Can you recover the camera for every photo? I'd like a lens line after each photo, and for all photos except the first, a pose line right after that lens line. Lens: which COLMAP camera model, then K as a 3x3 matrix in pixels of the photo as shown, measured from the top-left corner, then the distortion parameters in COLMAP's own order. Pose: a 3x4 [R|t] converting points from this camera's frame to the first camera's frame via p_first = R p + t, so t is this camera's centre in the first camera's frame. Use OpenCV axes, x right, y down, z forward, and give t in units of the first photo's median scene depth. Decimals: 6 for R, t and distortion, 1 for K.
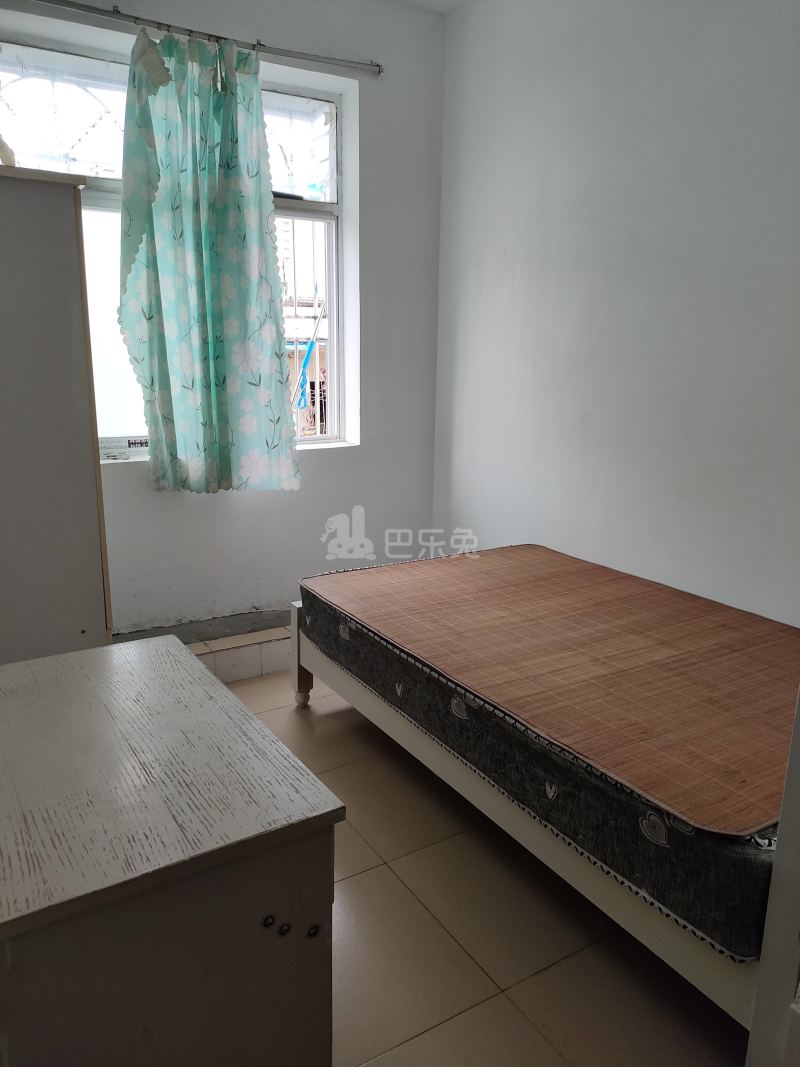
lens RADIAL K [[791.7, 0, 400.0], [0, 791.7, 533.5], [0, 0, 1]] dist [0.053565, -0.068505]
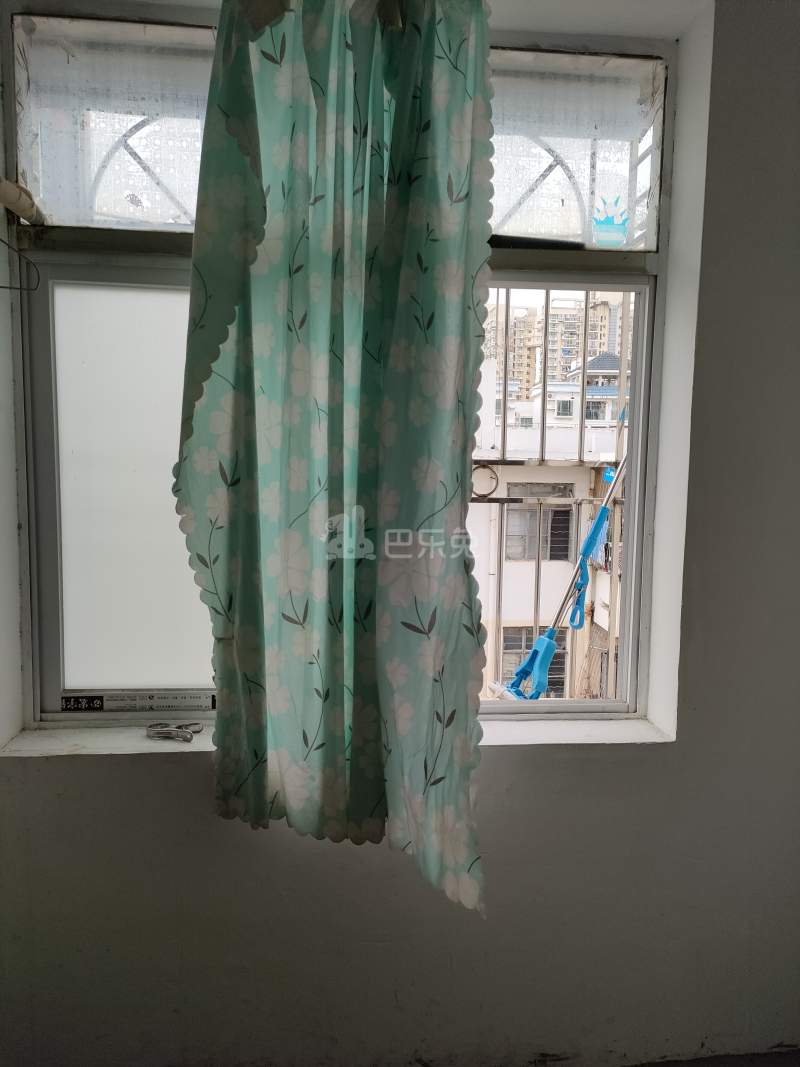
lens RADIAL K [[791.7, 0, 400.0], [0, 791.7, 533.5], [0, 0, 1]] dist [0.053565, -0.068505]
pose [[0.897714, 0.048691, -0.437880, 0.004329], [-0.112182, 0.986378, -0.120306, -0.187200], [0.426058, 0.157122, 0.890947, 0.592550]]
